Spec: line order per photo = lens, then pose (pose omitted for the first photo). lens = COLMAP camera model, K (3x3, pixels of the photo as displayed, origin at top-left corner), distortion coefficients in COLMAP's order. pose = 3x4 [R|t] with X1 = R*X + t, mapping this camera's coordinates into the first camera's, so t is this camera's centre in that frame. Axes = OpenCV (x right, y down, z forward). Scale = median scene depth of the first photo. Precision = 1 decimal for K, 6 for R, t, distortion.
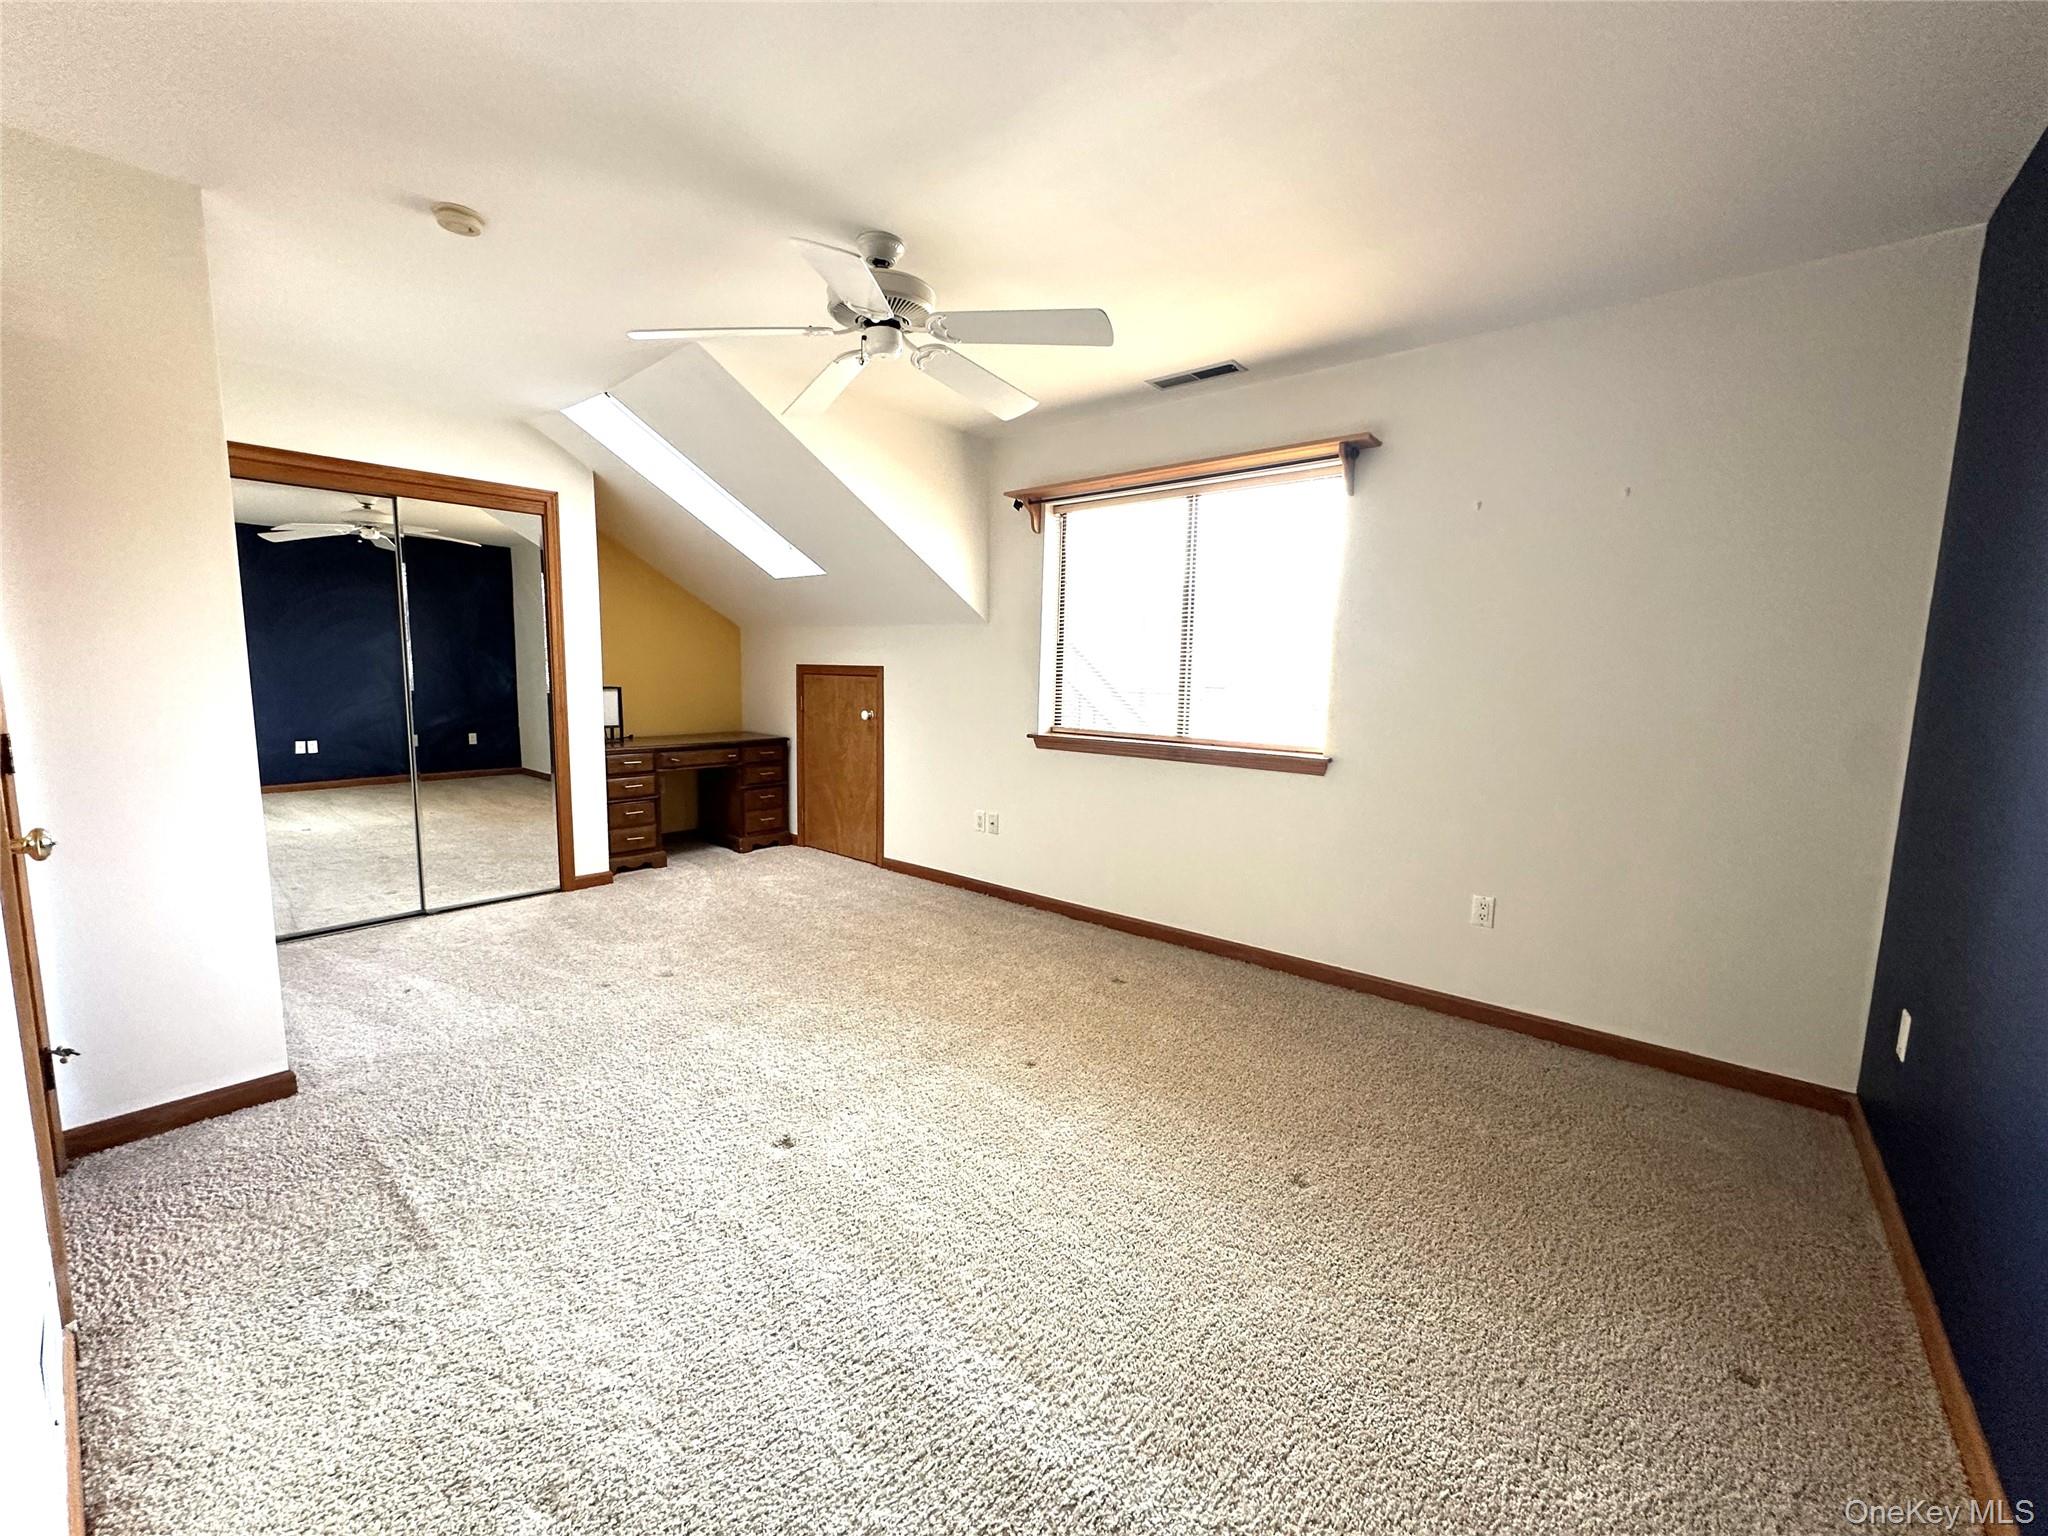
lens RADIAL K [[818.7, 0, 1021.9], [0, 818.7, 765.0], [0, 0, 1]] dist [-0.006600, 0.001394]
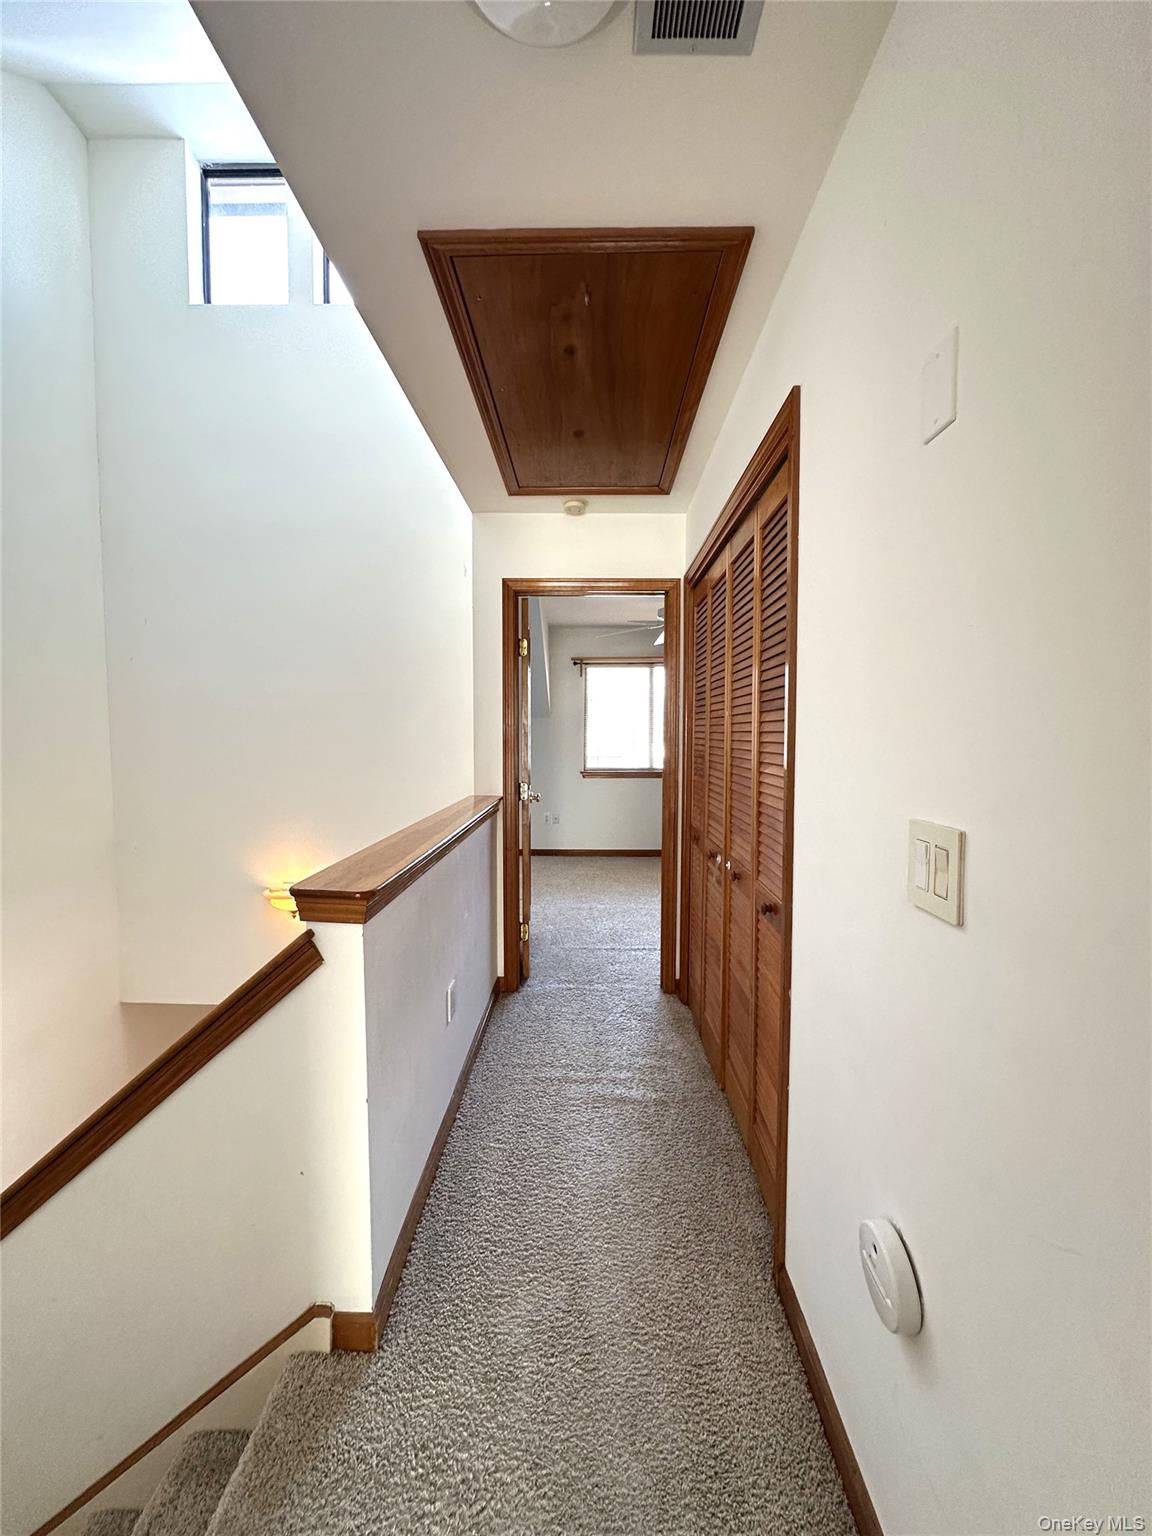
lens RADIAL K [[614.0, 0, 578.1], [0, 614.0, 766.6], [0, 0, 1]] dist [-0.006600, 0.001394]
pose [[0.778295, -0.051935, 0.625748, -1.004344], [0.095807, 0.994727, -0.036604, 0.006424], [-0.620547, 0.088440, 0.779166, -0.219347]]
